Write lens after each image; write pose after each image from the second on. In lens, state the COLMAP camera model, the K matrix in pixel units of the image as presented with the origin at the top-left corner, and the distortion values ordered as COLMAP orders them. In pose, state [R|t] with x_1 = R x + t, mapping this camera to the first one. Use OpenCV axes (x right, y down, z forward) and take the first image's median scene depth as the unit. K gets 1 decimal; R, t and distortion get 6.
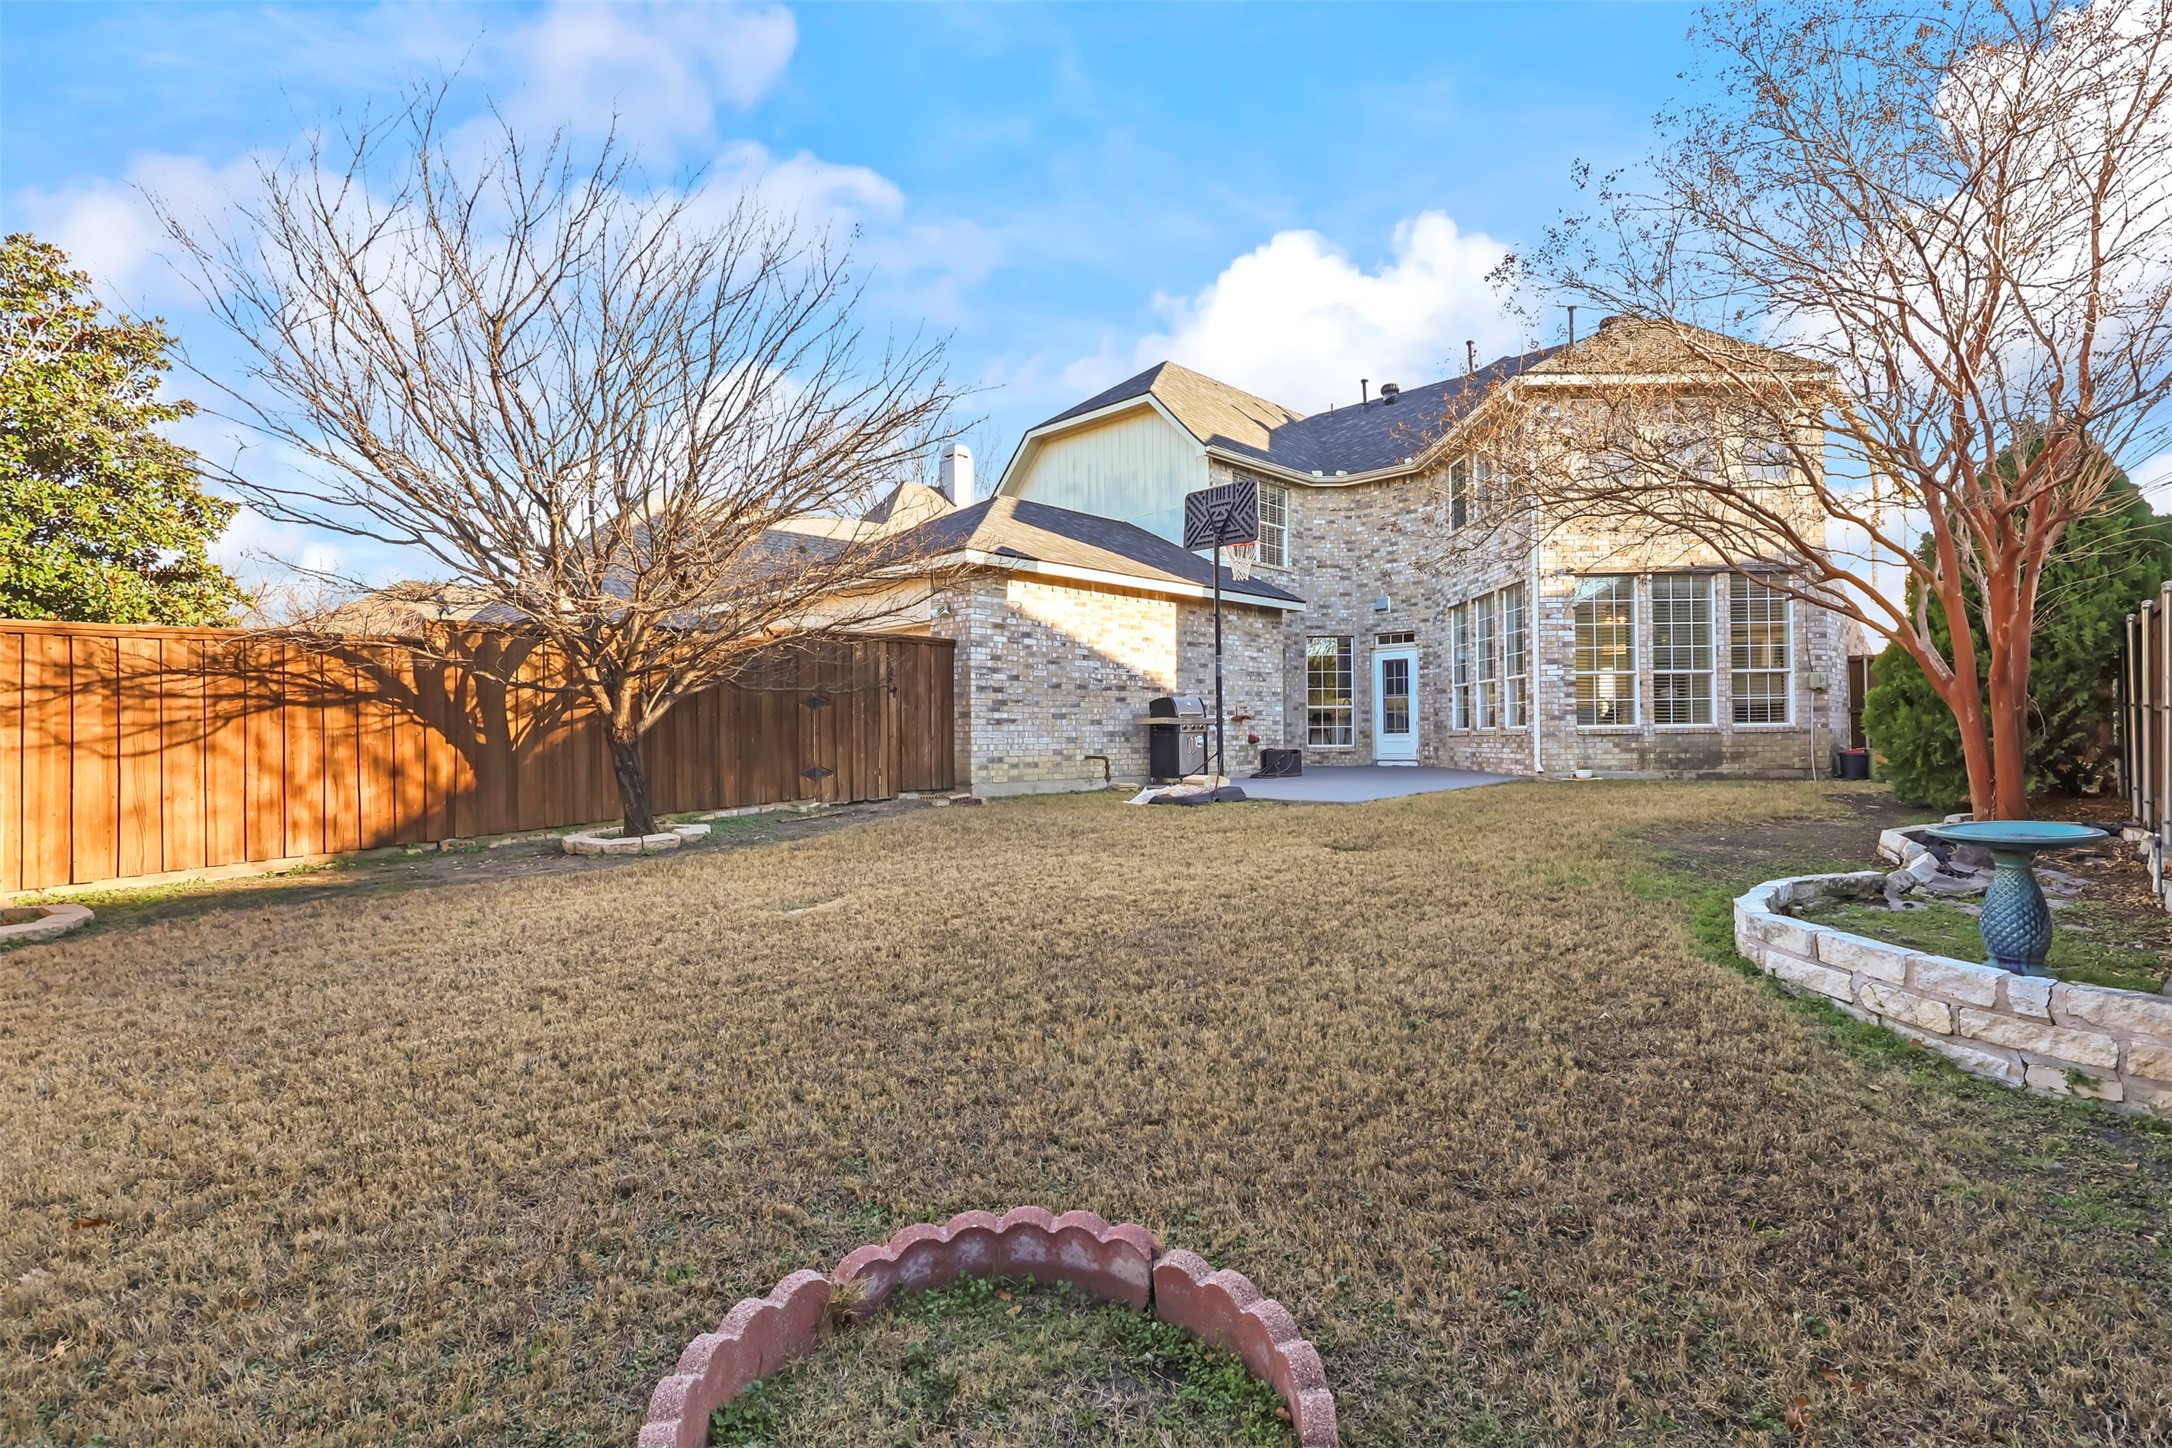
lens RADIAL K [[963.7, 0, 1086.0], [0, 963.7, 724.0], [0, 0, 1]] dist [-0.000778, 0.000137]
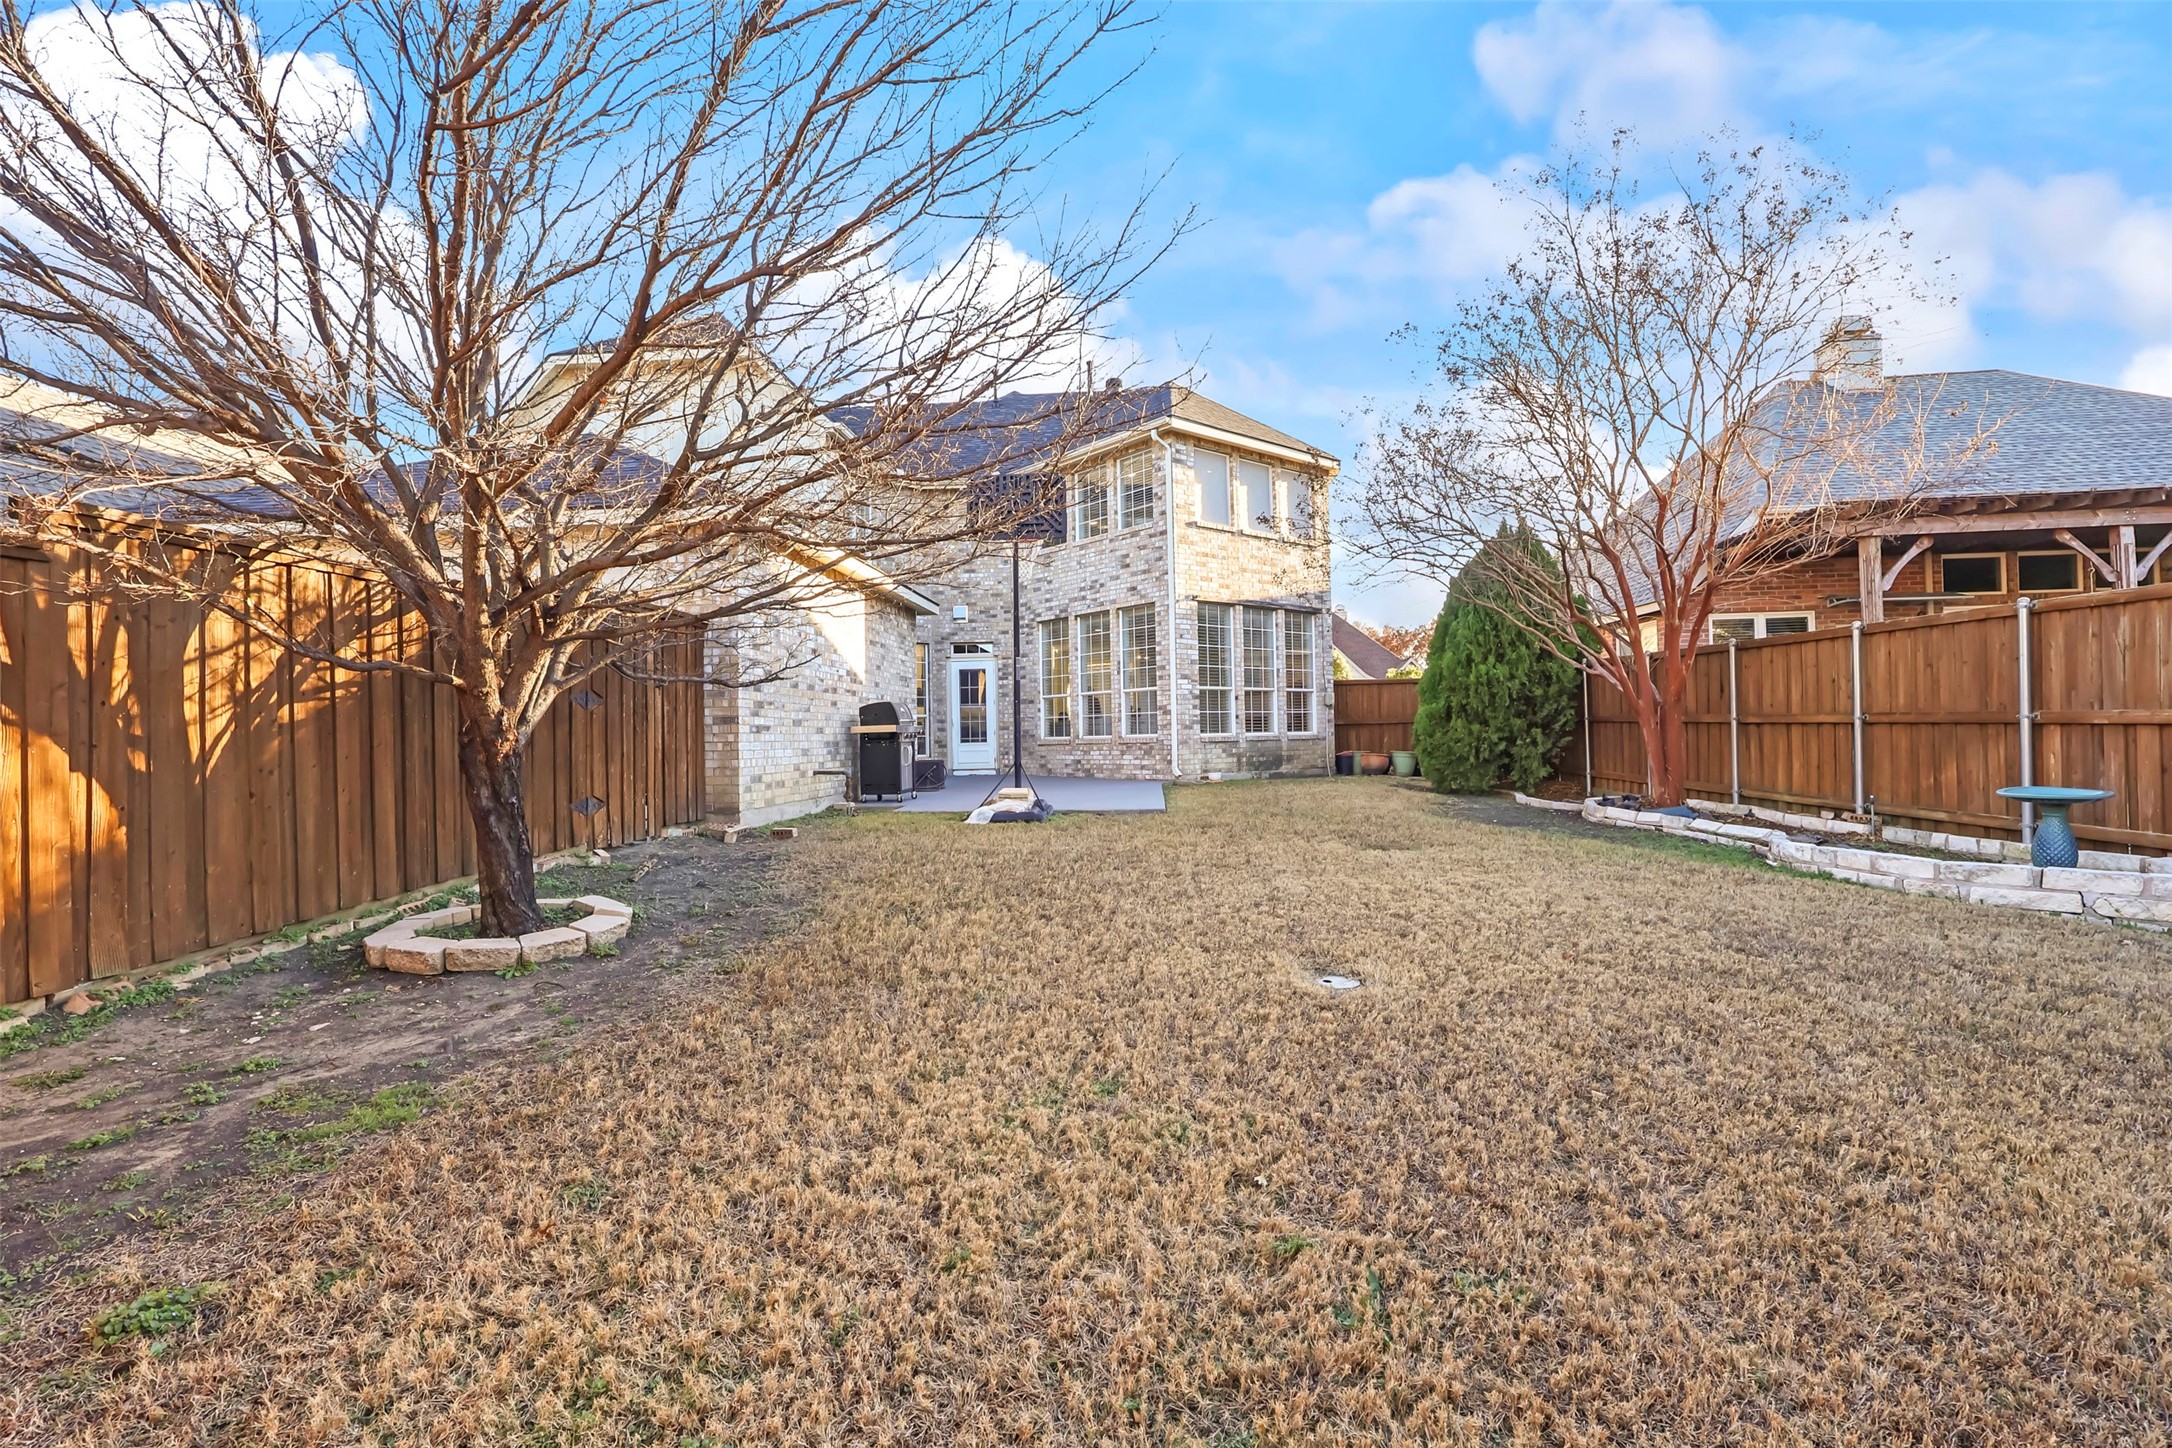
lens RADIAL K [[963.7, 0, 1086.0], [0, 963.7, 724.0], [0, 0, 1]] dist [-0.000778, 0.000137]
pose [[0.791192, 0.005054, 0.611547, -0.289318], [0.001907, 0.999941, -0.010732, 0.001787], [-0.611565, 0.009657, 0.791135, 0.184168]]
